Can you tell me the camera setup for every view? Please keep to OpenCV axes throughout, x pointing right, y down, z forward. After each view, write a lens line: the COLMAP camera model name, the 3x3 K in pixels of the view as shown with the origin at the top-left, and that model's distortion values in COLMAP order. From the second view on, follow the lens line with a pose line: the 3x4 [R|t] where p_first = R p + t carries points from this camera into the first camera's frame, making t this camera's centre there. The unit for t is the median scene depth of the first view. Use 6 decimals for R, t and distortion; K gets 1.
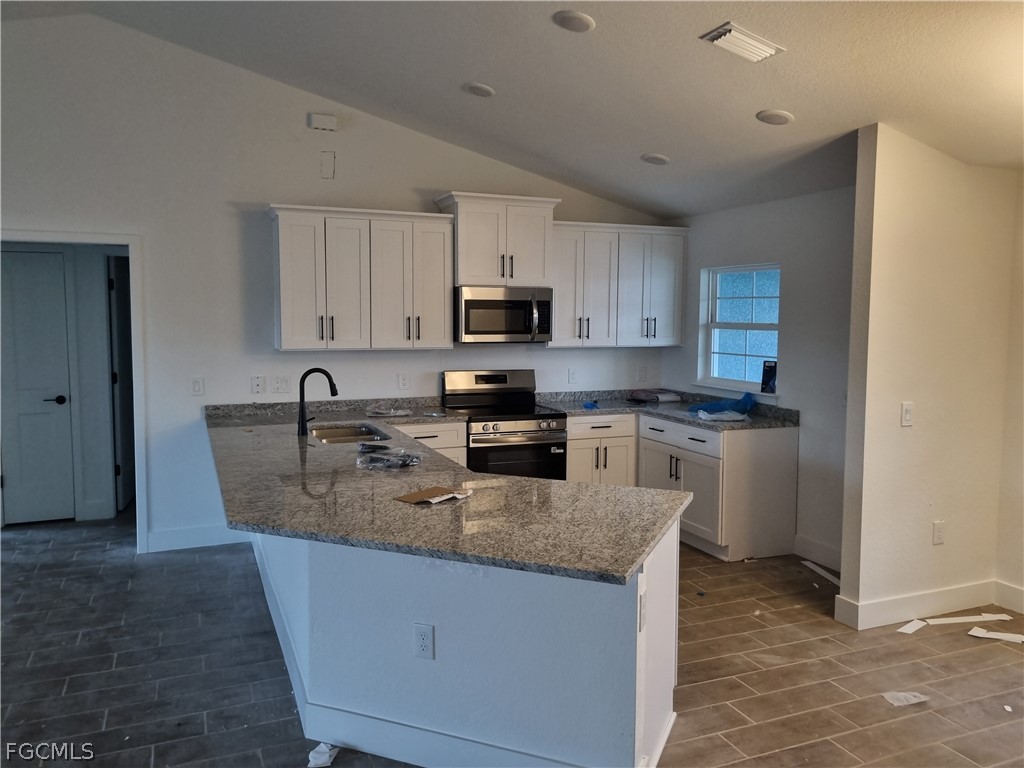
lens RADIAL K [[780.5, 0, 512.0], [0, 780.5, 384.0], [0, 0, 1]] dist [0.003113, -0.000106]
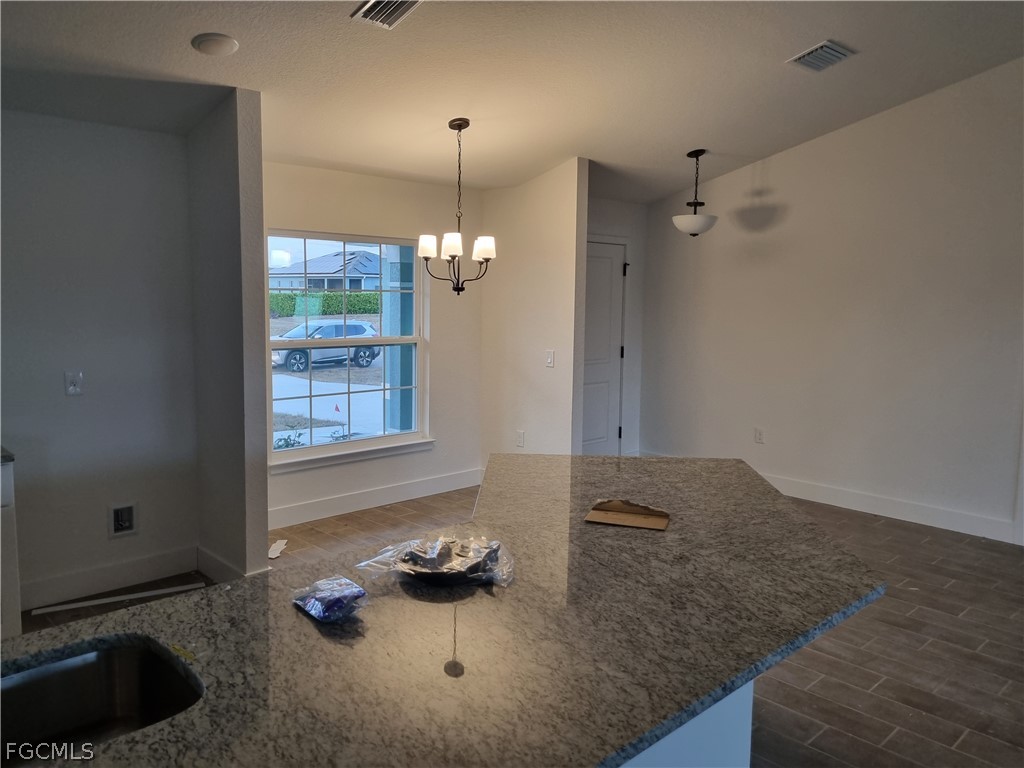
lens RADIAL K [[787.8, 0, 514.7], [0, 787.8, 378.4], [0, 0, 1]] dist [0.005590, 0.001227]
pose [[-0.370094, -0.108282, 0.922662, -0.736802], [0.063960, 0.987857, 0.141588, -0.110053], [-0.926790, 0.111414, -0.358674, 1.295339]]
